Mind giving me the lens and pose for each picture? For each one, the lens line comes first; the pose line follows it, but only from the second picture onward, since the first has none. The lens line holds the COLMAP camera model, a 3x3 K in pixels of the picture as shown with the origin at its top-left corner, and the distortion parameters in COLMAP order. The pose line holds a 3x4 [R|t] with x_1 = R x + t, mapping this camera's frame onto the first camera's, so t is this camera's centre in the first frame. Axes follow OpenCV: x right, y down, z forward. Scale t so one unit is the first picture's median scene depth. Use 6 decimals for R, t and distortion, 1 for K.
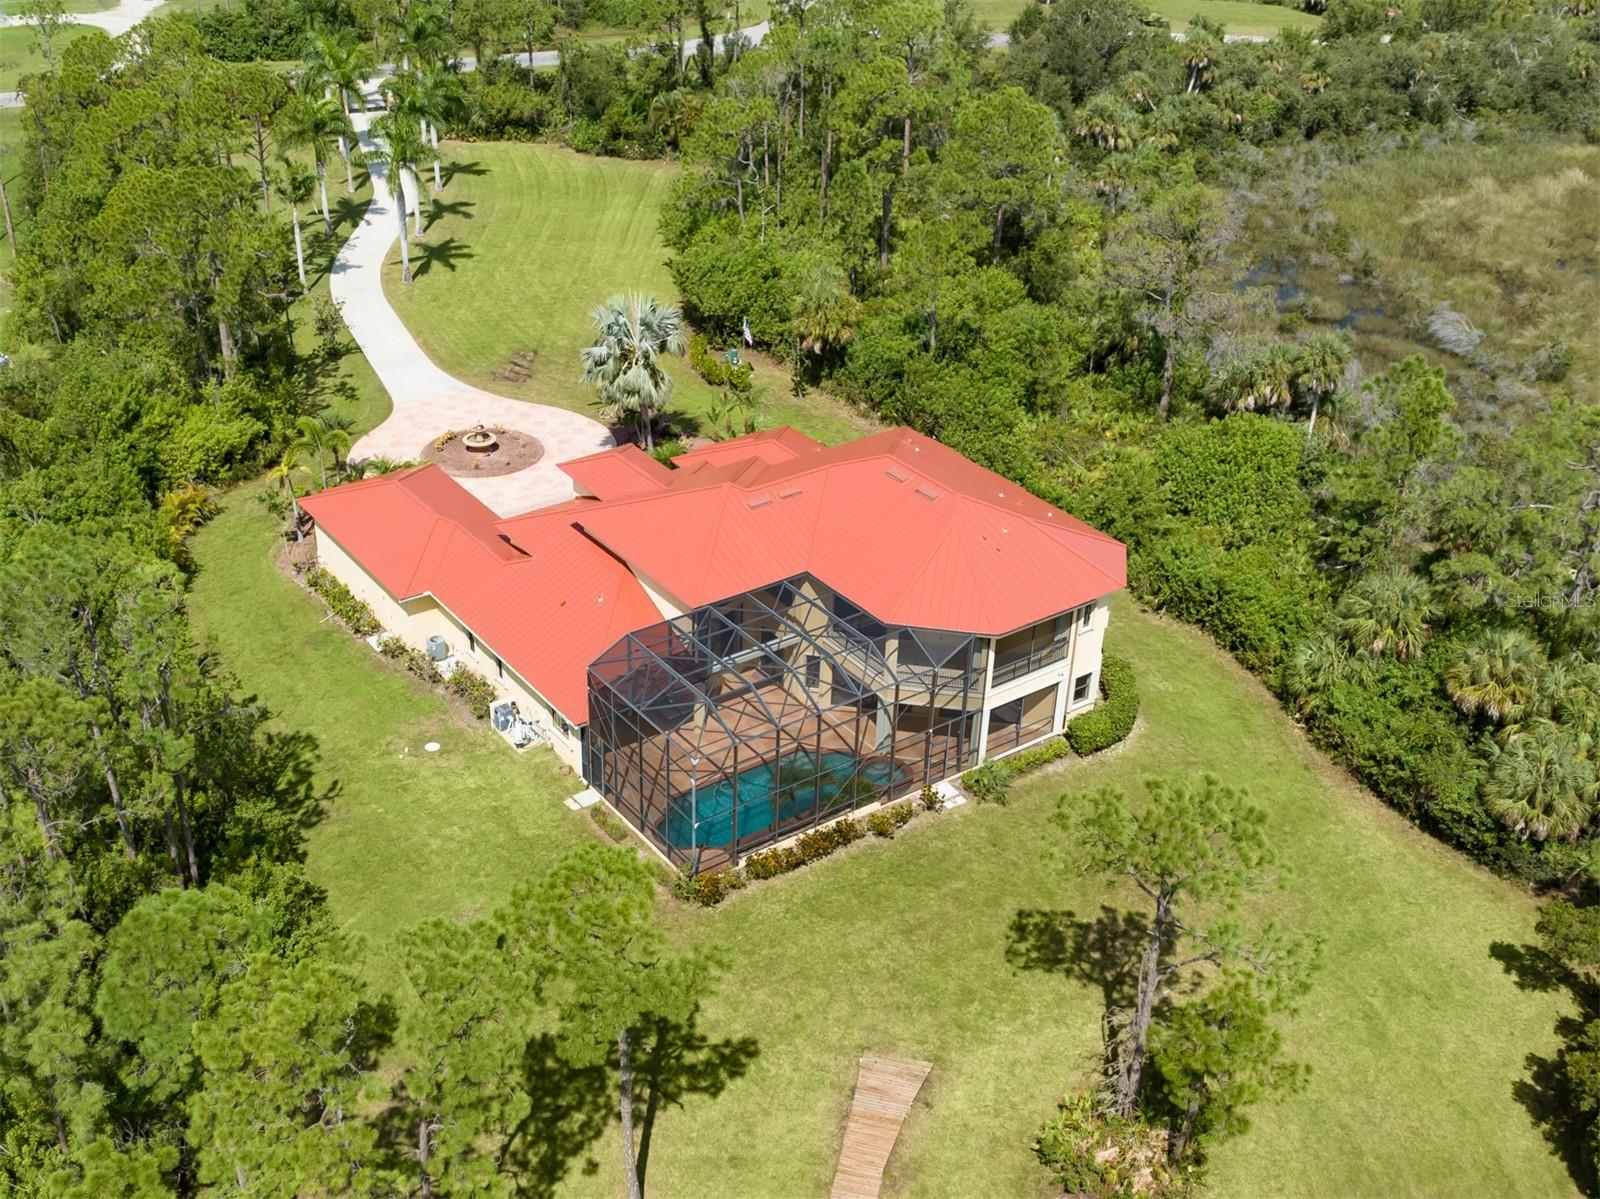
lens RADIAL K [[1690.8, 0, 752.6], [0, 1690.8, 547.4], [0, 0, 1]] dist [-0.005883, -0.022475]
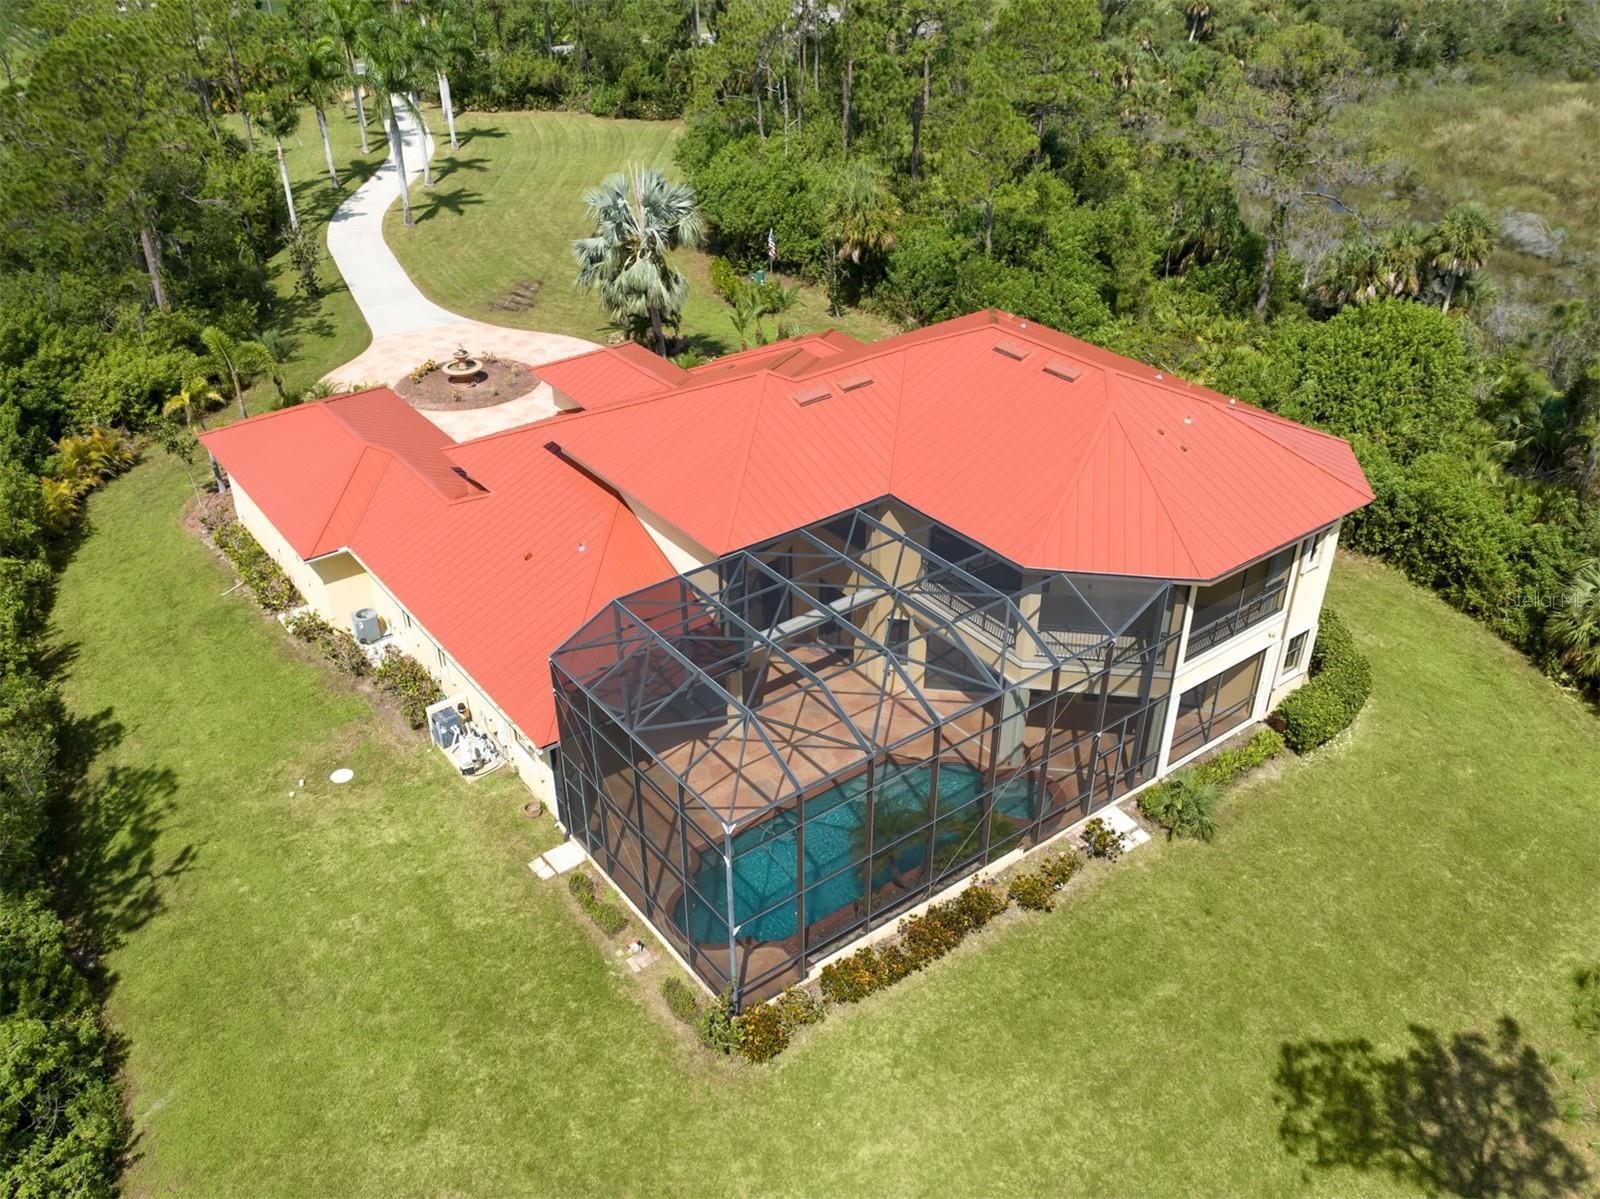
lens RADIAL K [[1255.4, 0, 707.9], [0, 1255.4, 603.6], [0, 0, 1]] dist [-0.023903, 0.000882]
pose [[0.997884, -0.035289, -0.054608, -0.010574], [0.038978, 0.996922, 0.068018, 0.016323], [0.052040, -0.070002, 0.996188, 0.398263]]
